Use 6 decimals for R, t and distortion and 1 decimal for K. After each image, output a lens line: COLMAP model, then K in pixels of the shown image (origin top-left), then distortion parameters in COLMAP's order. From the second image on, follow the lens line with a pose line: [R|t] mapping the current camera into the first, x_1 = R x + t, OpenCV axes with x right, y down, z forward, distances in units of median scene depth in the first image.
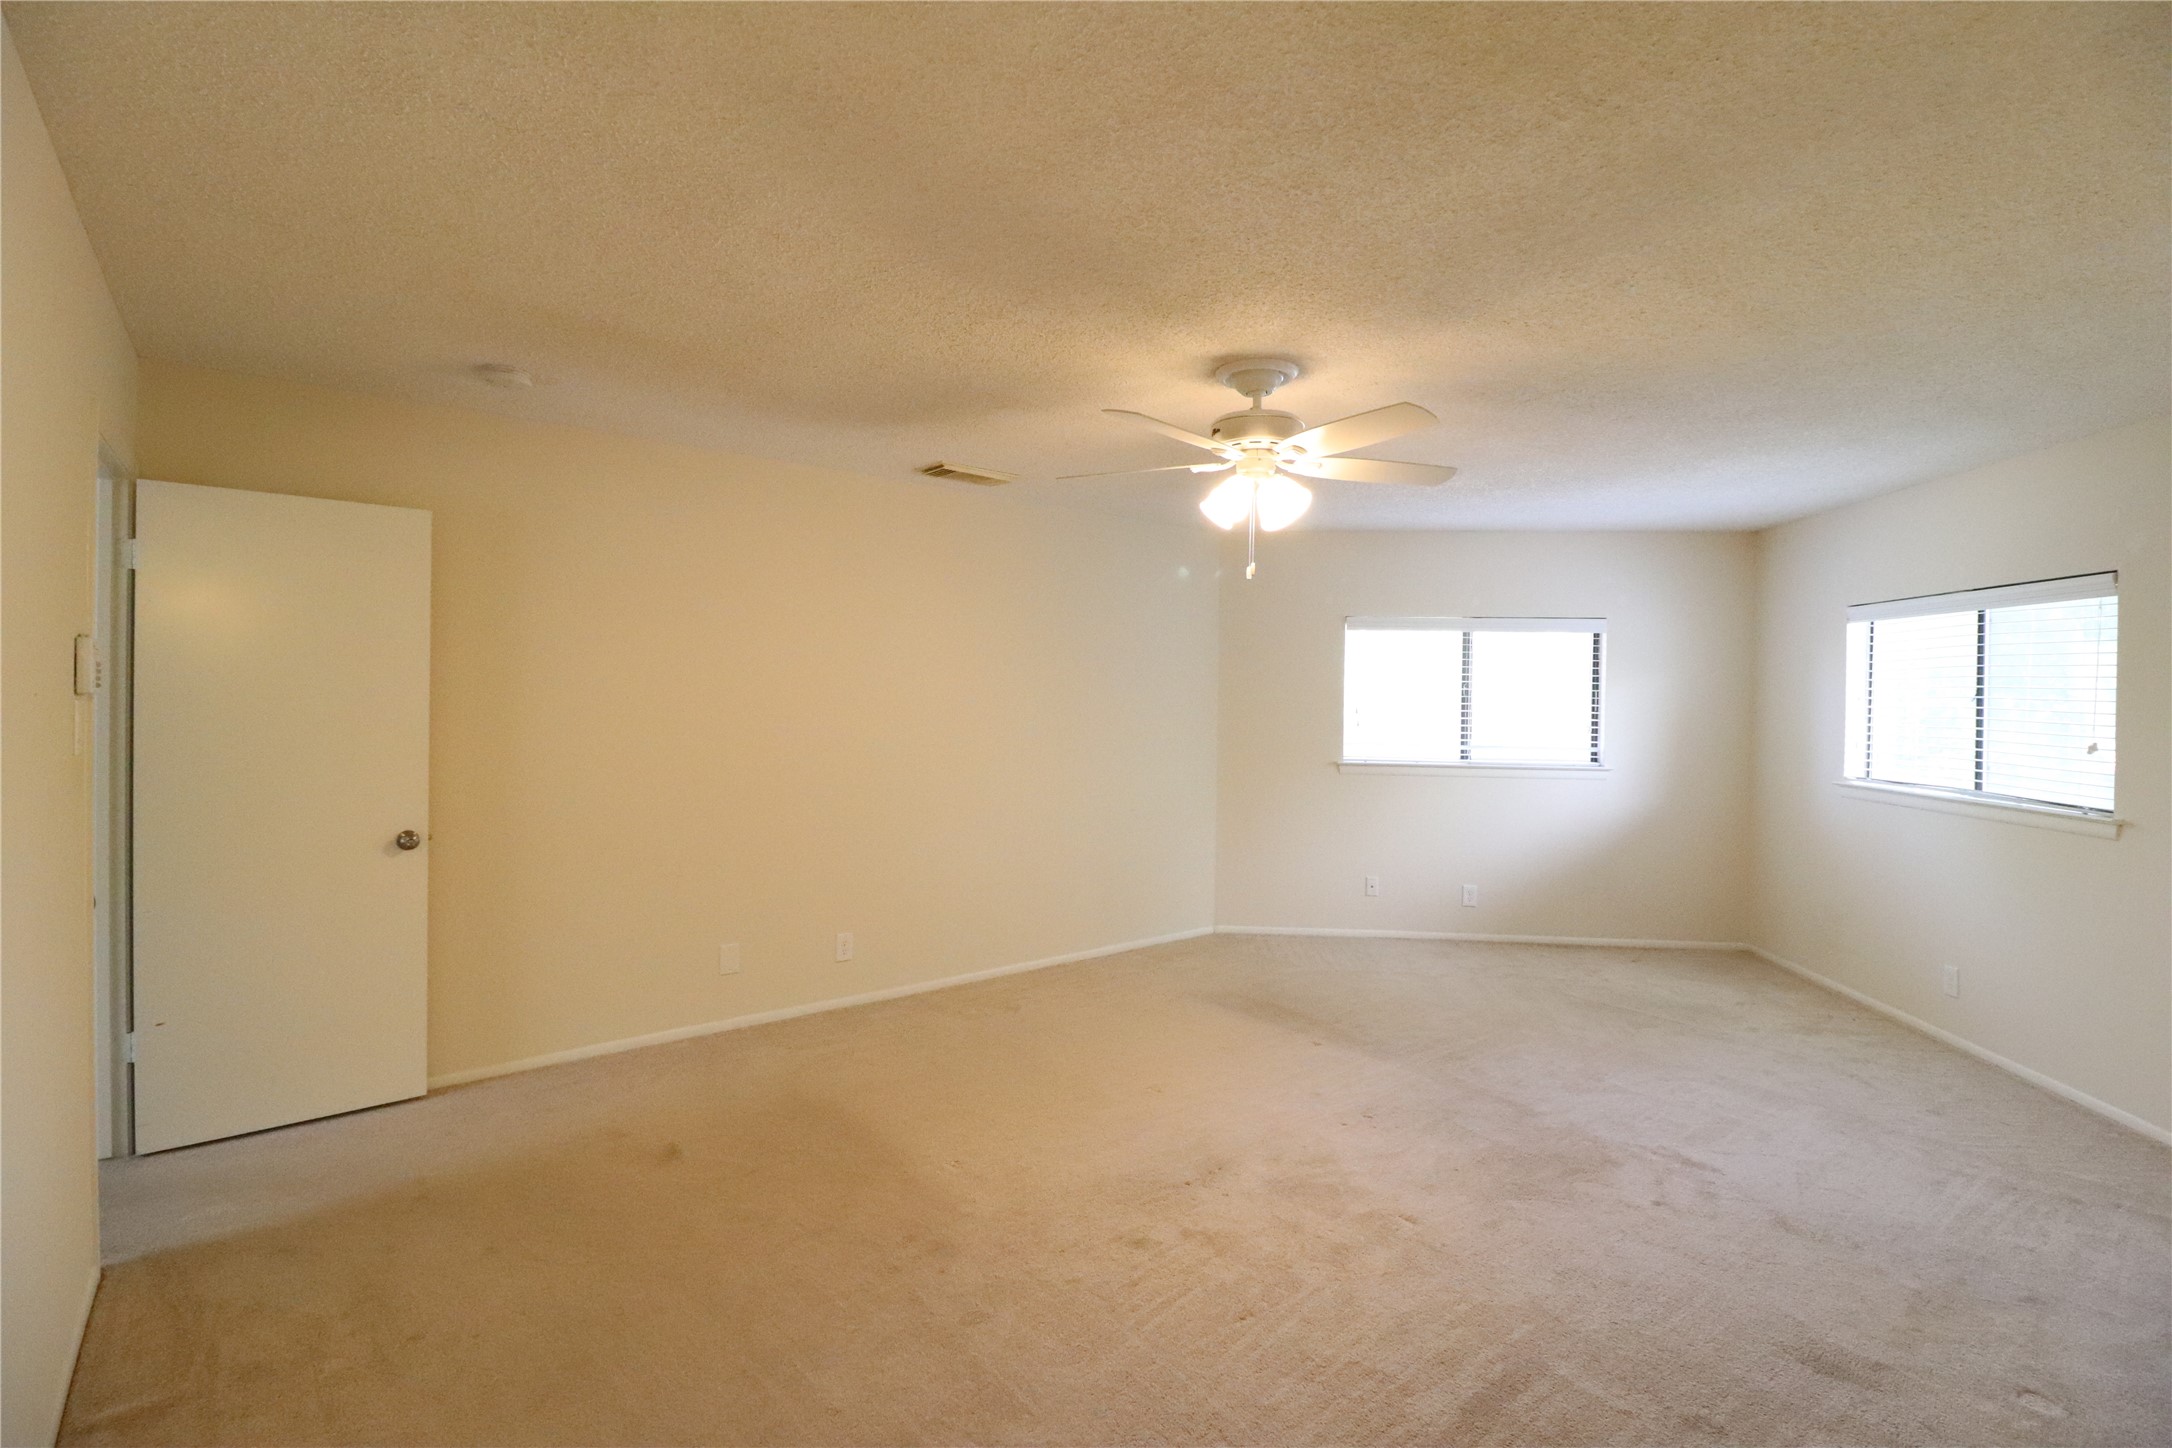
lens RADIAL K [[1012.2, 0, 1081.6], [0, 1012.2, 700.4], [0, 0, 1]] dist [-0.013011, -0.000600]
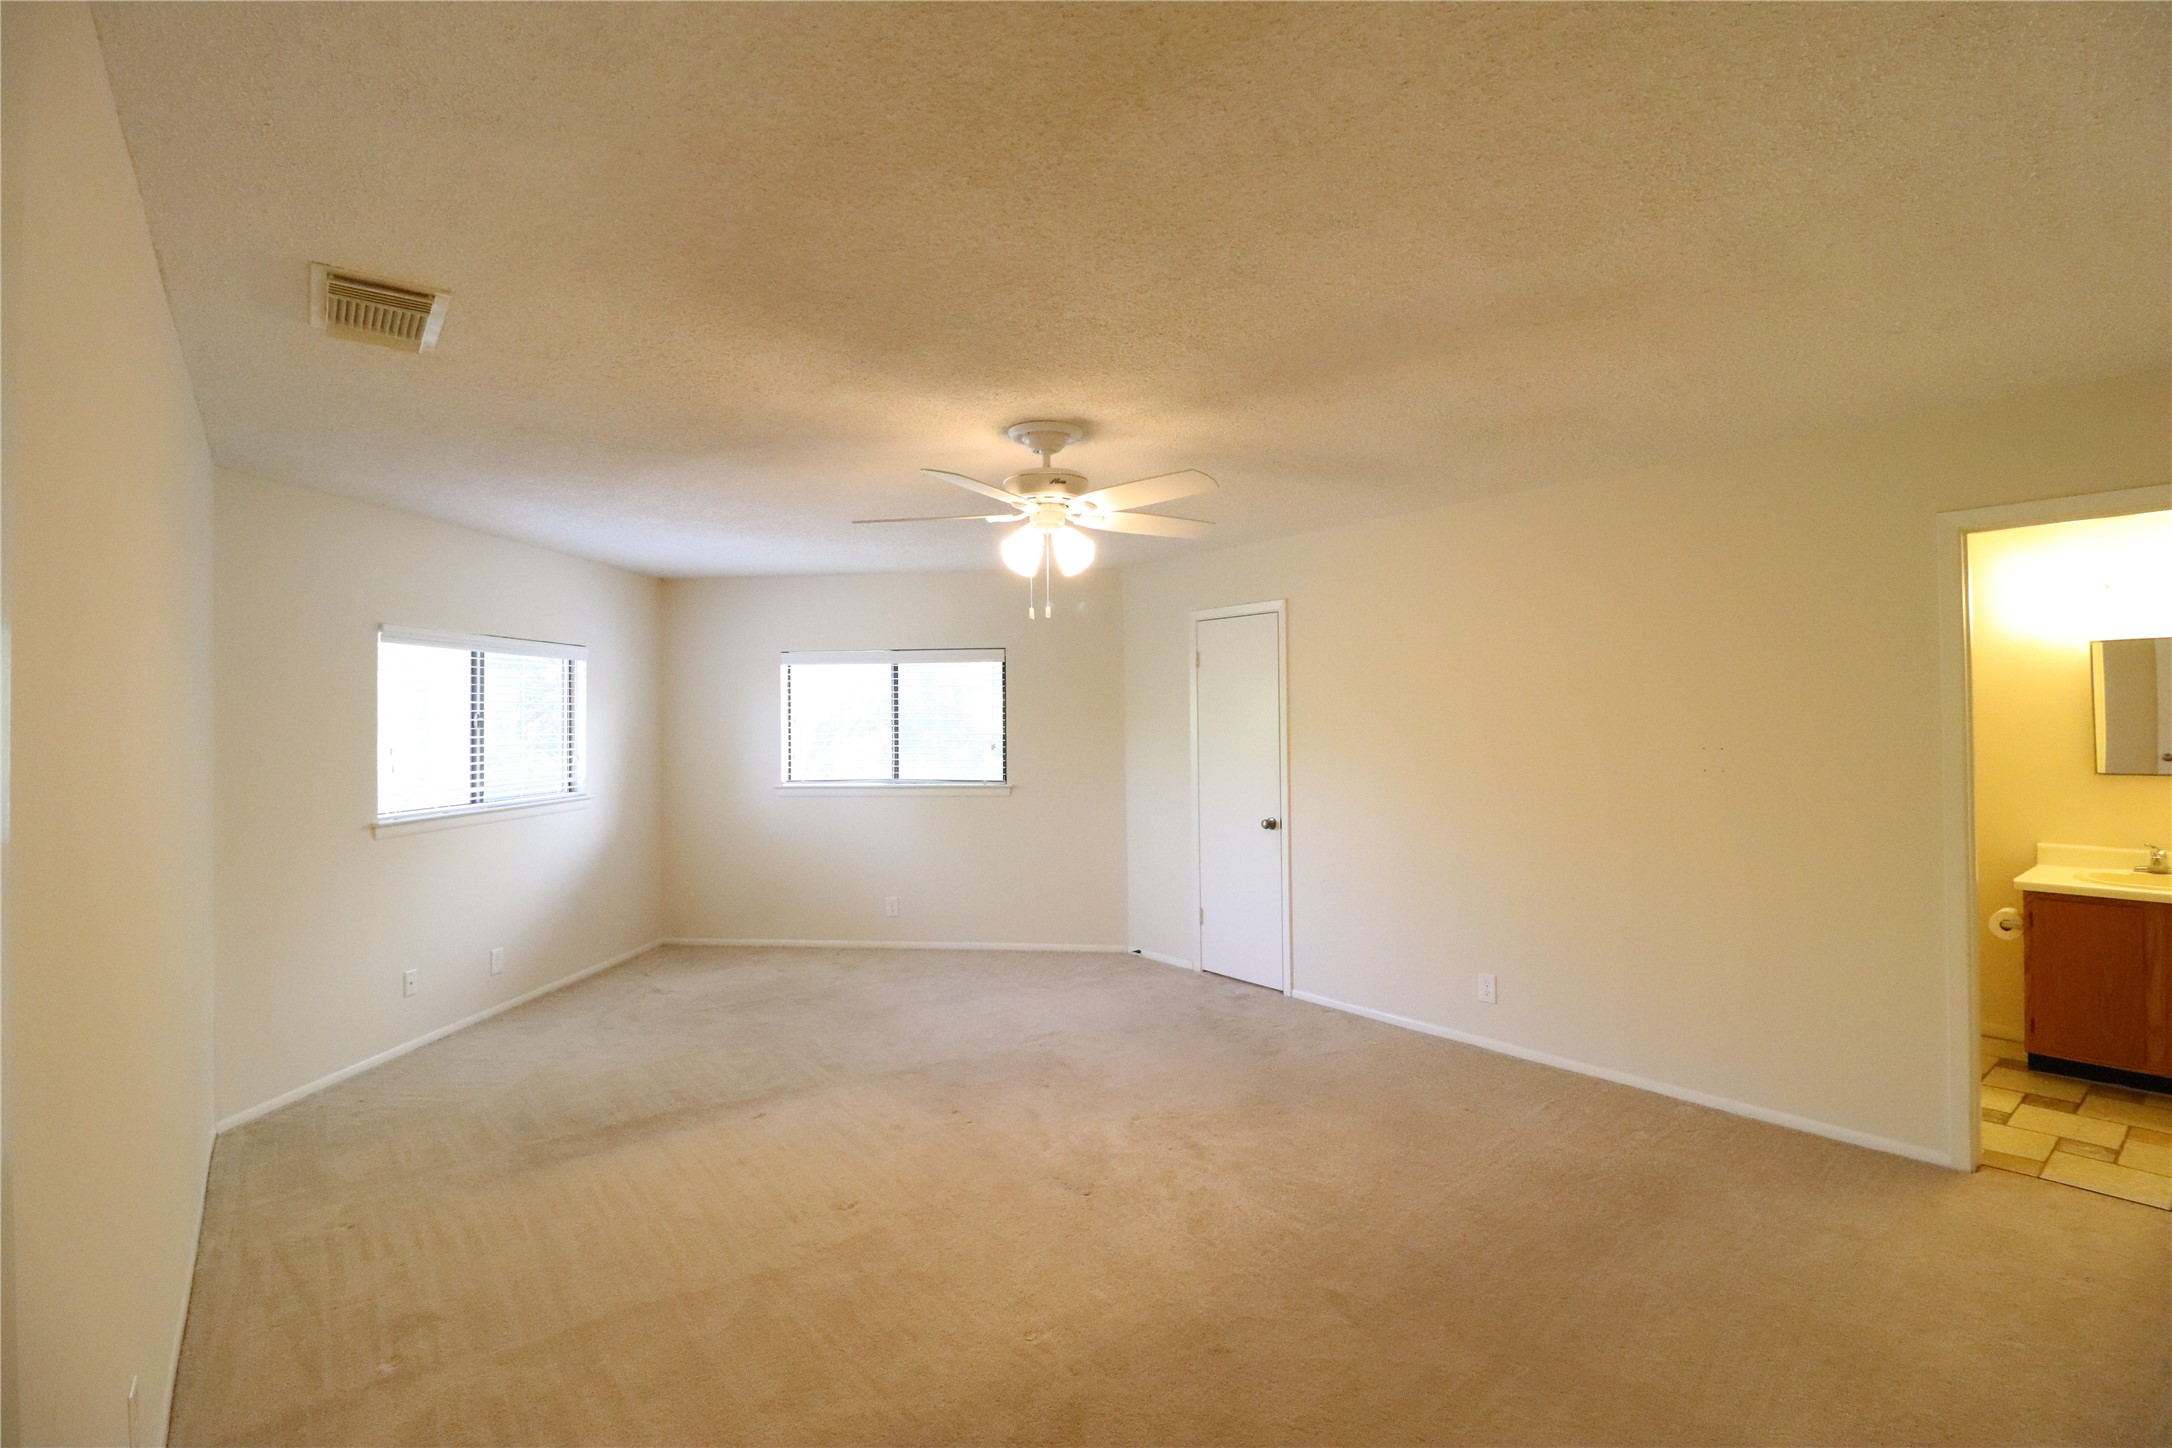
lens RADIAL K [[1012.2, 0, 1081.6], [0, 1012.2, 700.4], [0, 0, 1]] dist [-0.013011, -0.000600]
pose [[0.000111, 0.003317, 0.999994, -0.574793], [0.021575, 0.999762, -0.003319, -0.017122], [-0.999767, 0.021575, 0.000039, 0.610619]]
